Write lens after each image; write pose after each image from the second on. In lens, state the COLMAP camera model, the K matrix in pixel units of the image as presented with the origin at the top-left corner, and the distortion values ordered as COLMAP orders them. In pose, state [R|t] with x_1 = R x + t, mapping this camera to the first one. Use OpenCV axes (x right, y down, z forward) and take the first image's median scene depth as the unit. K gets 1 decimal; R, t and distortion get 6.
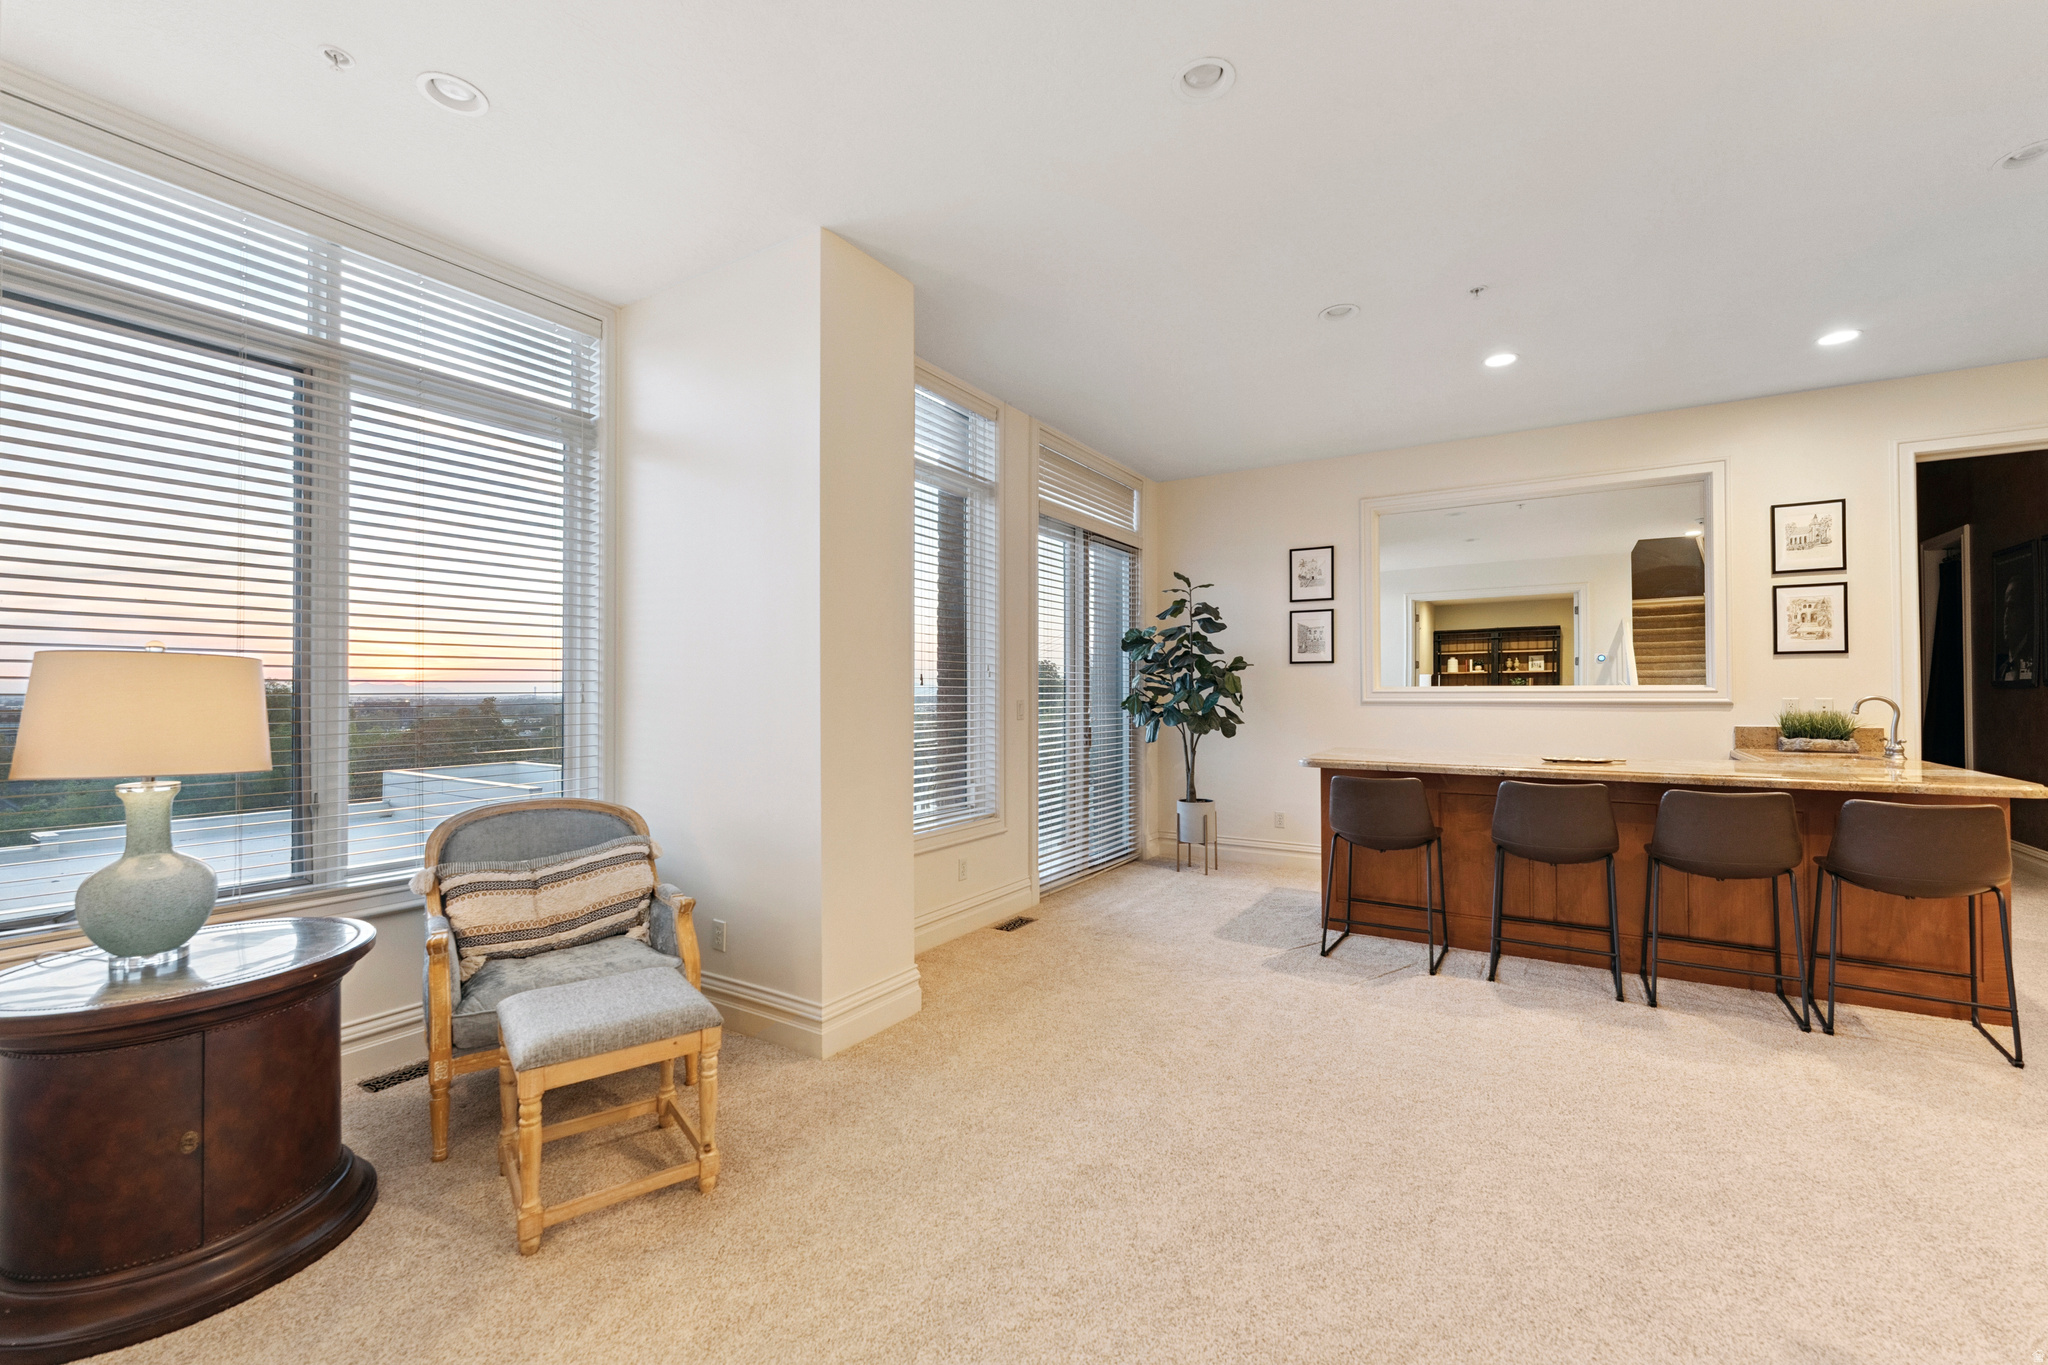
lens RADIAL K [[838.1, 0, 1024.0], [0, 838.1, 682.5], [0, 0, 1]] dist [0.004661, 0.000186]
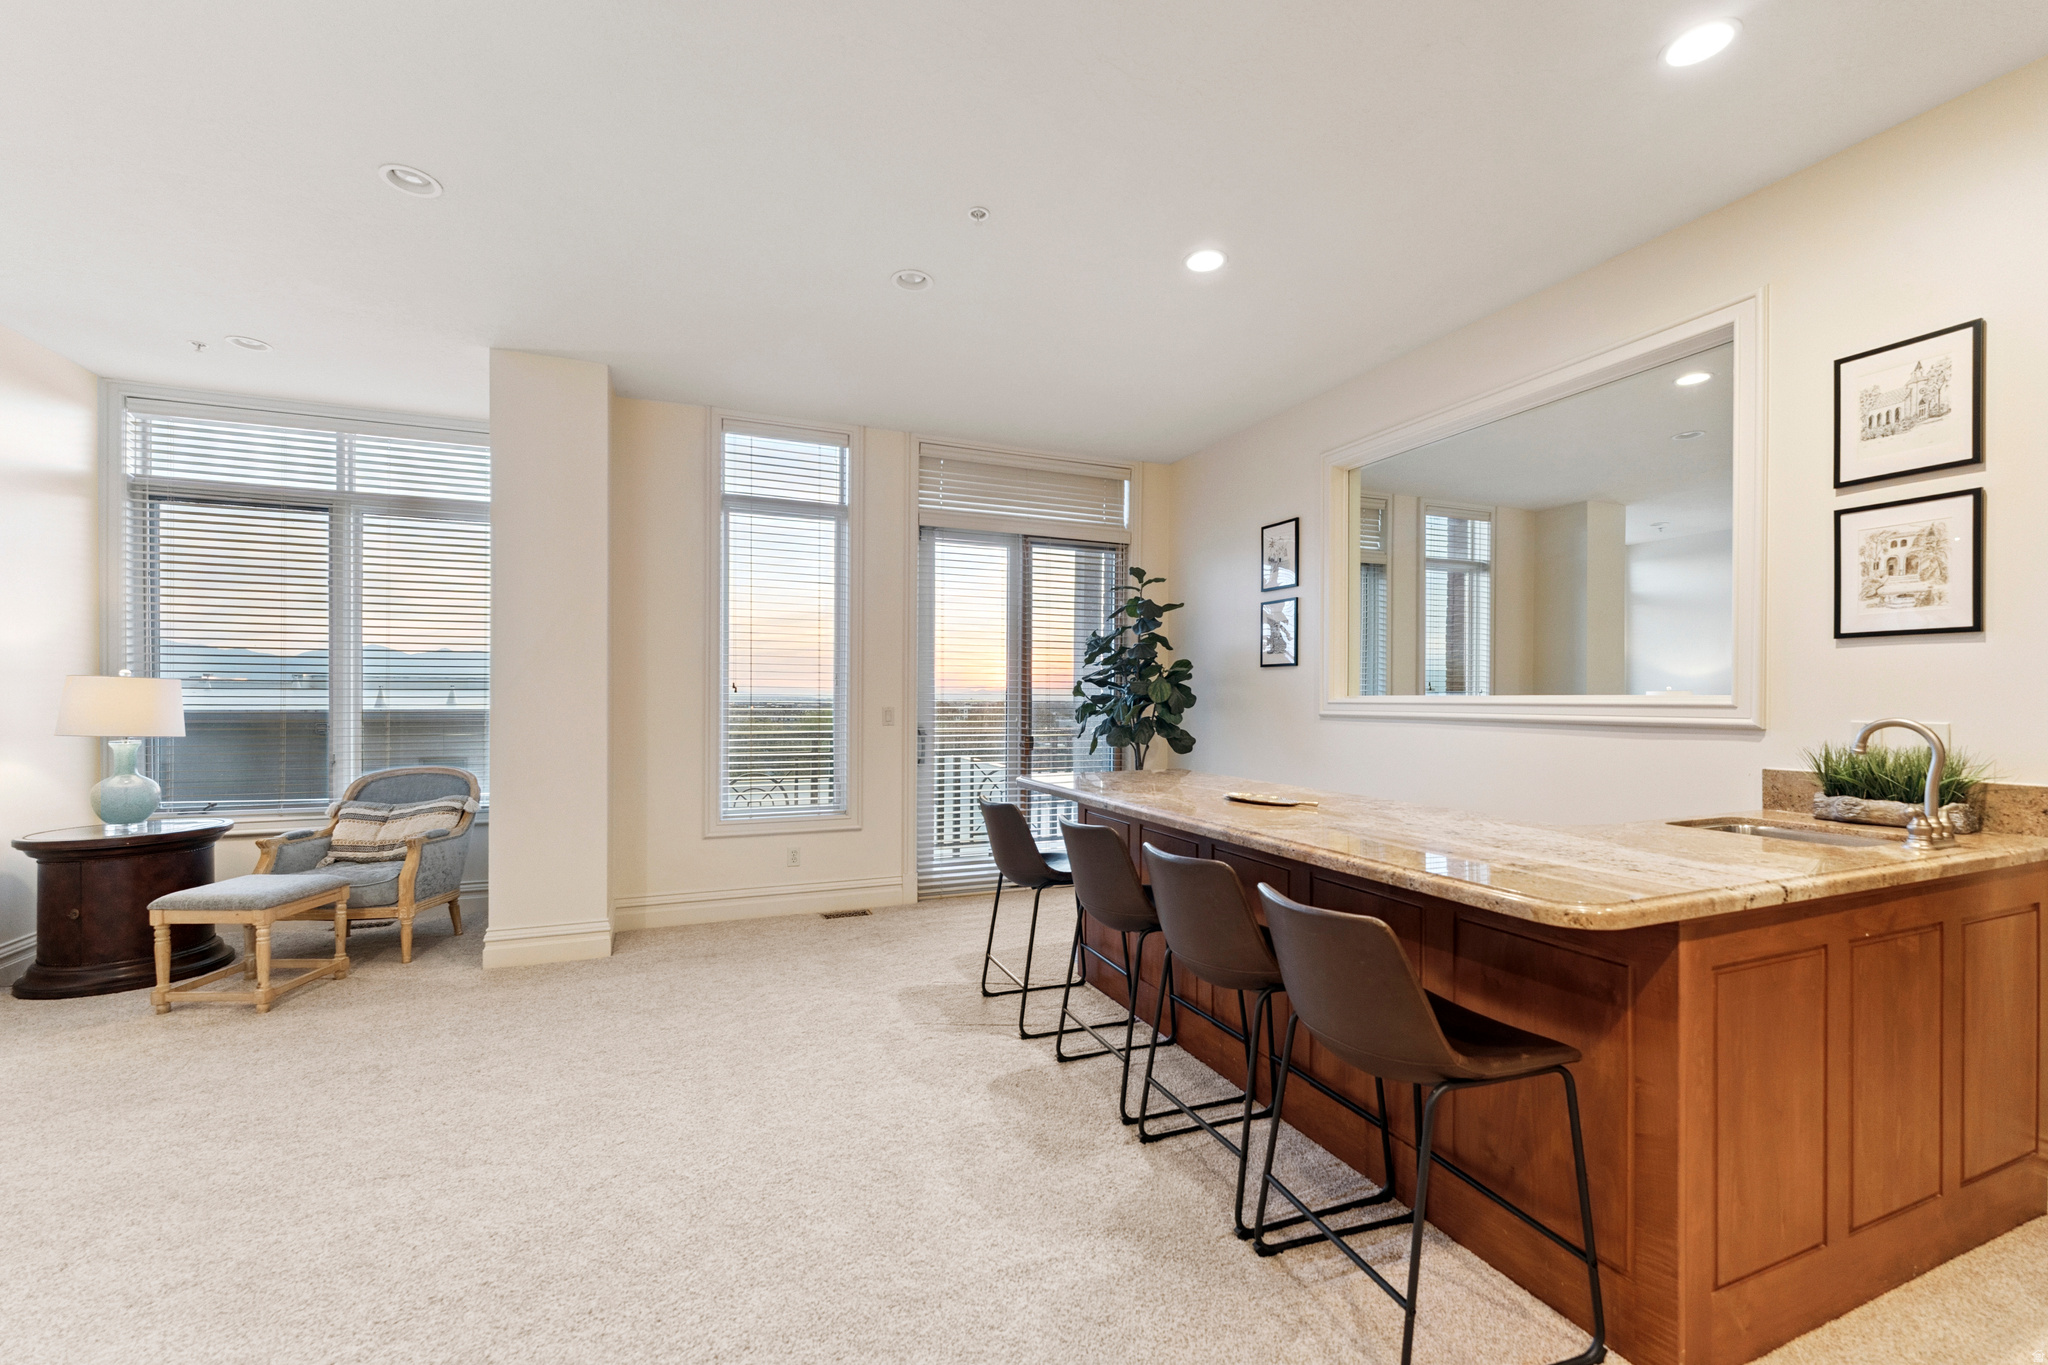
lens RADIAL K [[824.5, 0, 1014.4], [0, 824.5, 702.6], [0, 0, 1]] dist [0.000248, -0.000210]
pose [[0.811138, 0.008987, -0.584786, 0.803953], [0.001697, 0.999842, 0.017719, -0.002812], [0.584853, -0.015365, 0.810994, 0.275563]]
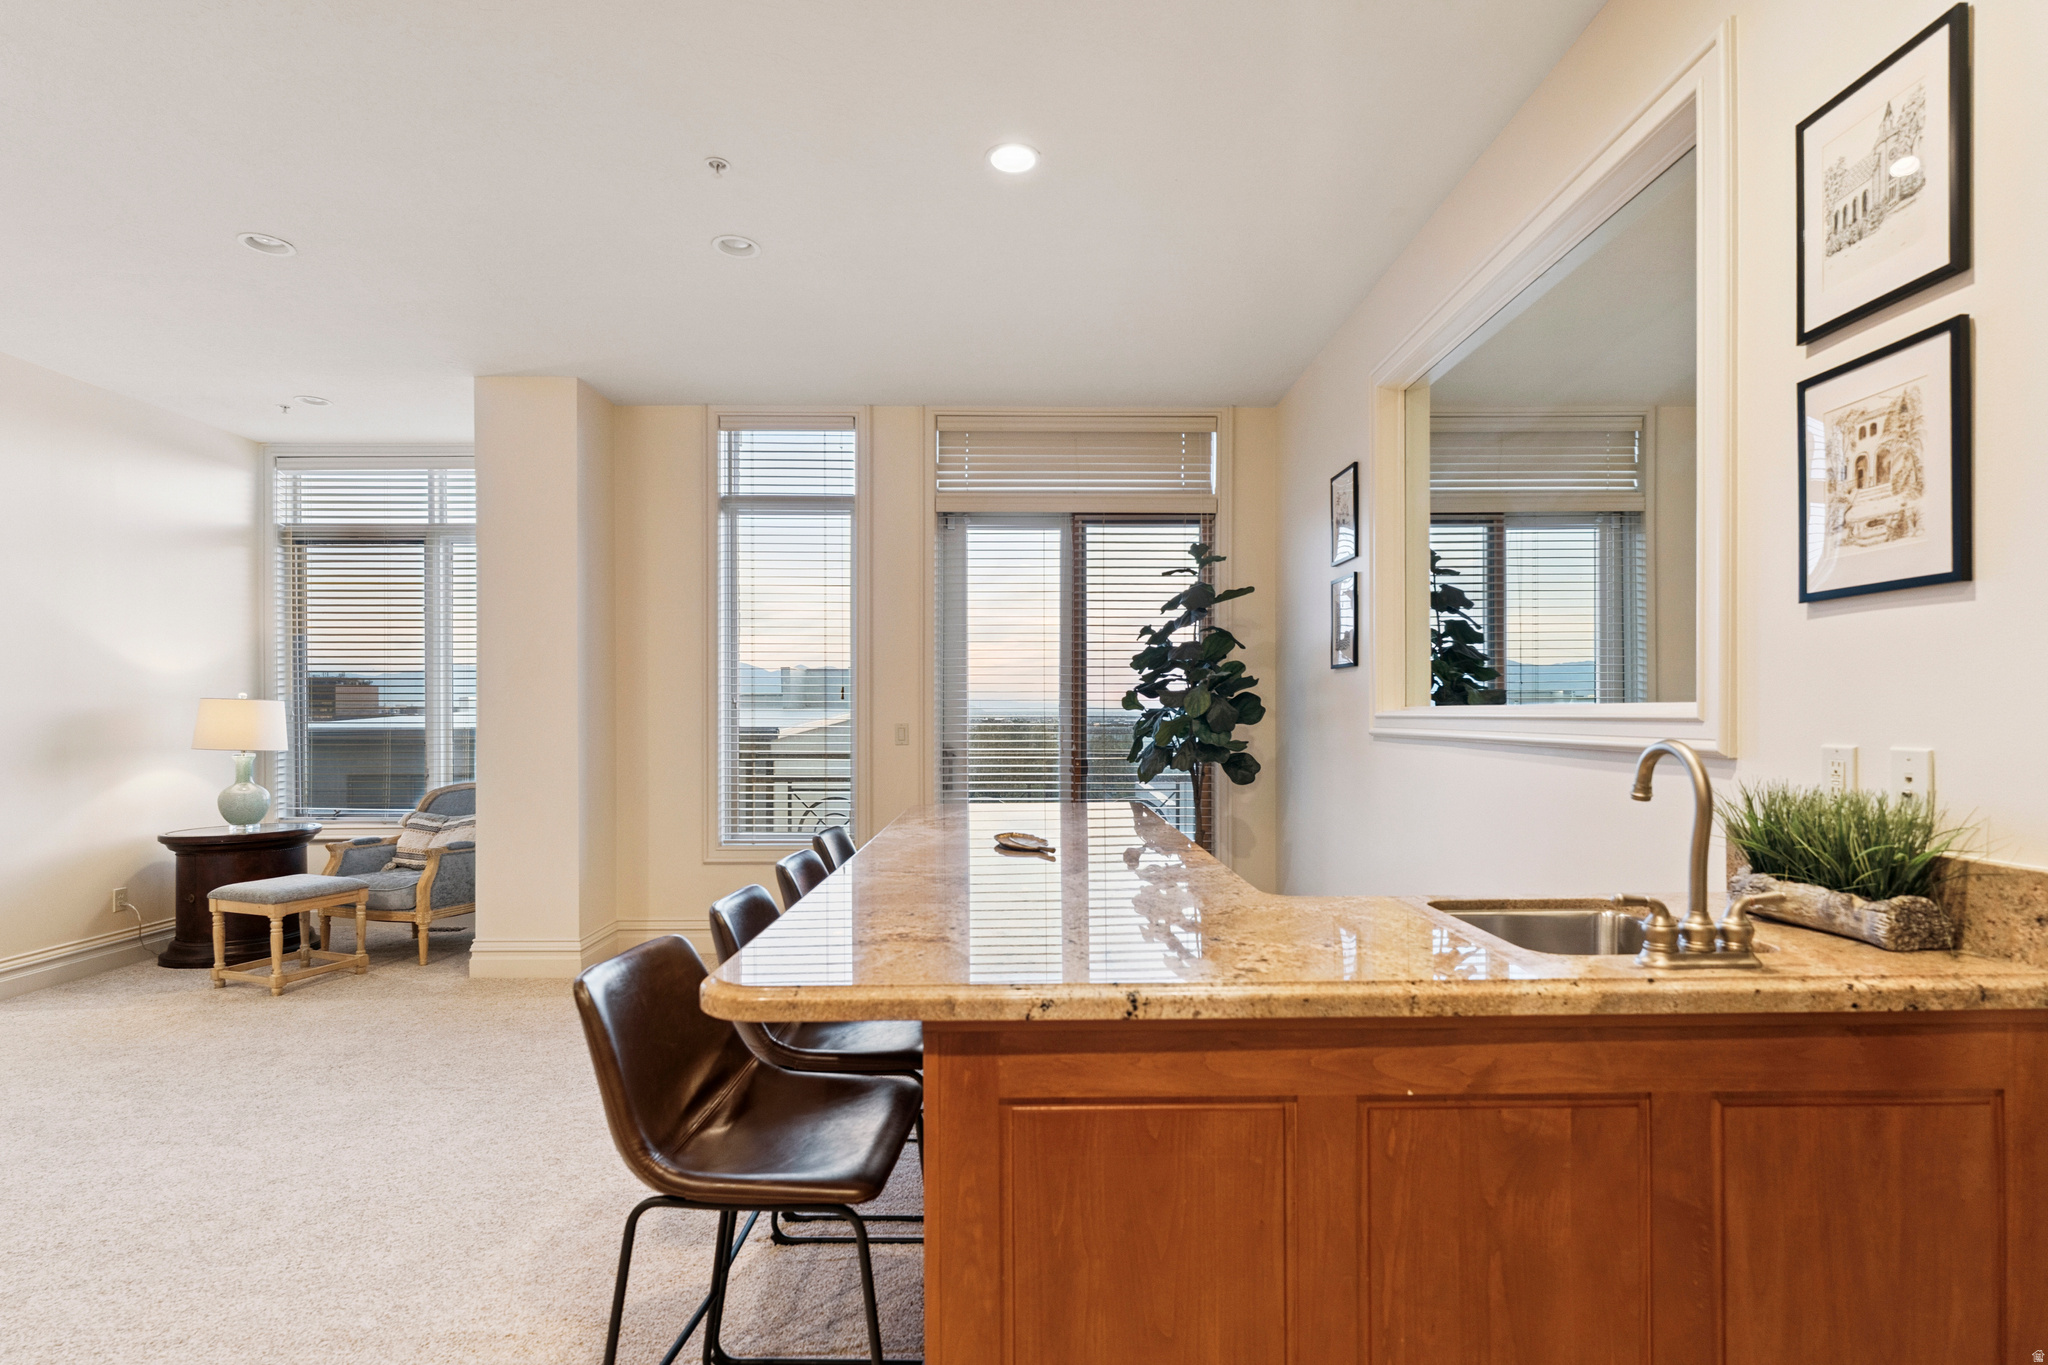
lens RADIAL K [[994.1, 0, 1032.0], [0, 994.1, 718.3], [0, 0, 1]] dist [0.000200, -0.000392]
pose [[0.542820, 0.006183, -0.839826, 1.086284], [0.011640, 0.999821, 0.014884, 0.000584], [0.839768, -0.017855, 0.542652, 0.579875]]
